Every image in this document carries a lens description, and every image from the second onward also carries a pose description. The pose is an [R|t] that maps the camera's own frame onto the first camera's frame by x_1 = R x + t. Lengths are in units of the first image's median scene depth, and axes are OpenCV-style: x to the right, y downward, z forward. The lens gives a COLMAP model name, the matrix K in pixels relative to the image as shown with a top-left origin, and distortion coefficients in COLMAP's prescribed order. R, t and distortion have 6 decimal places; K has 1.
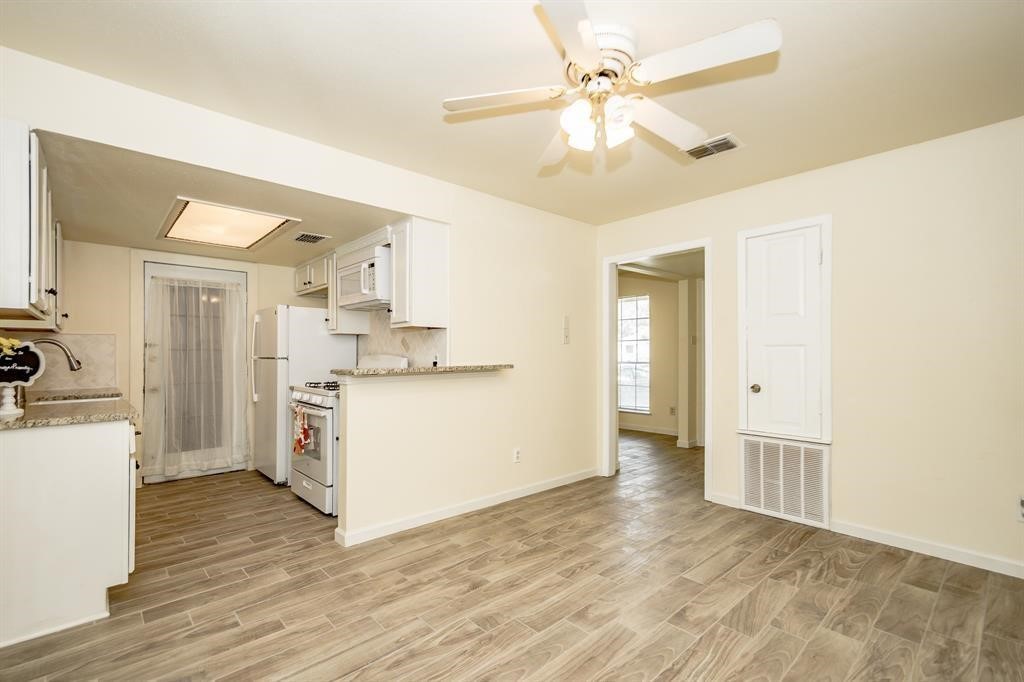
lens RADIAL K [[459.1, 0, 486.7], [0, 459.1, 349.0], [0, 0, 1]] dist [0.012561, -0.000214]
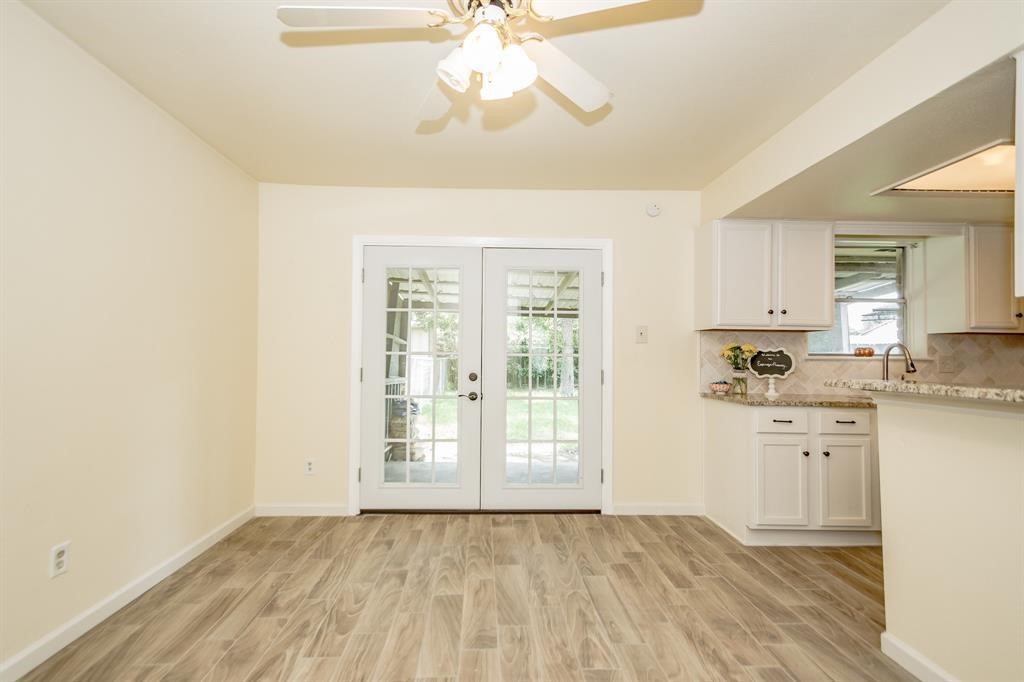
lens RADIAL K [[479.0, 0, 515.8], [0, 479.0, 339.7], [0, 0, 1]] dist [0.012190, 0.000389]
pose [[-0.598170, -0.028327, -0.800868, 0.639818], [0.001899, 0.999322, -0.036765, 0.012711], [0.801367, -0.023513, -0.597711, 1.124768]]
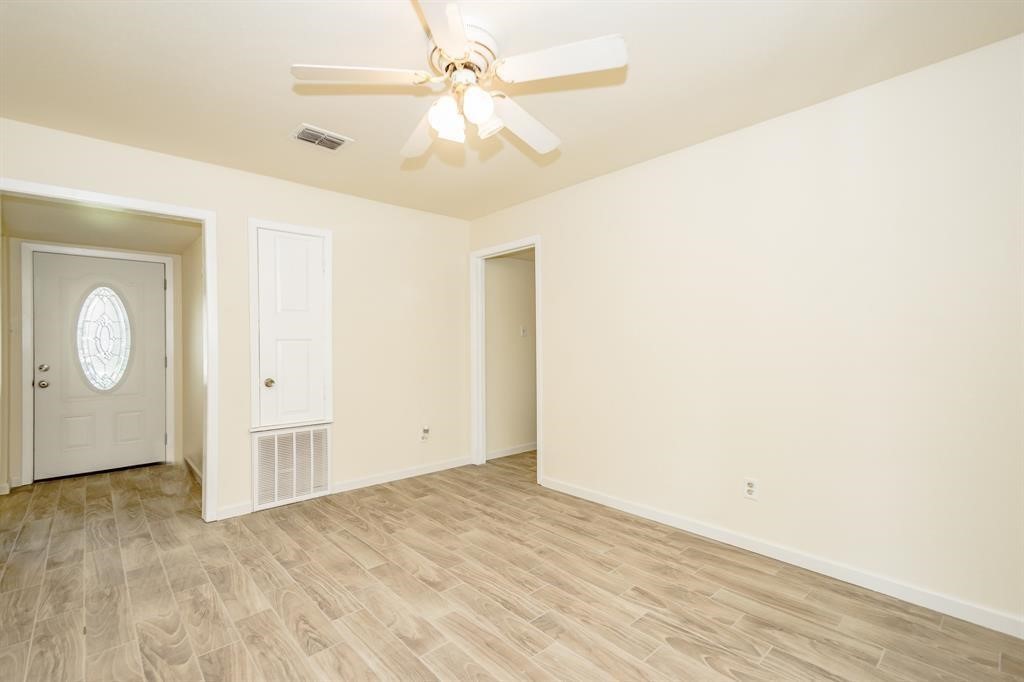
lens RADIAL K [[462.6, 0, 505.2], [0, 462.6, 346.0], [0, 0, 1]] dist [0.012809, 0.000268]
pose [[-0.032068, -0.004848, 0.999474, -0.563933], [-0.004551, 0.999979, 0.004704, -0.000820], [-0.999475, -0.004398, -0.032089, 0.696514]]
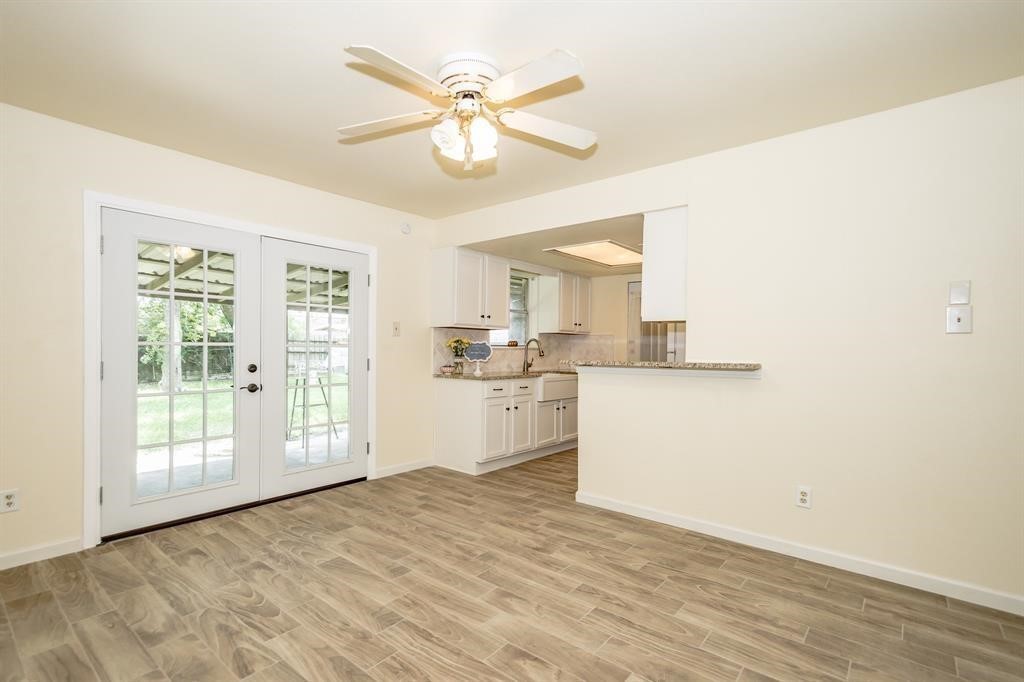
lens RADIAL K [[462.6, 0, 505.2], [0, 462.6, 346.0], [0, 0, 1]] dist [0.012809, 0.000268]
pose [[0.173962, 0.001602, -0.984751, 1.013071], [0.001231, 0.999998, 0.001844, 0.005187], [0.984752, -0.001534, 0.173959, 0.660786]]
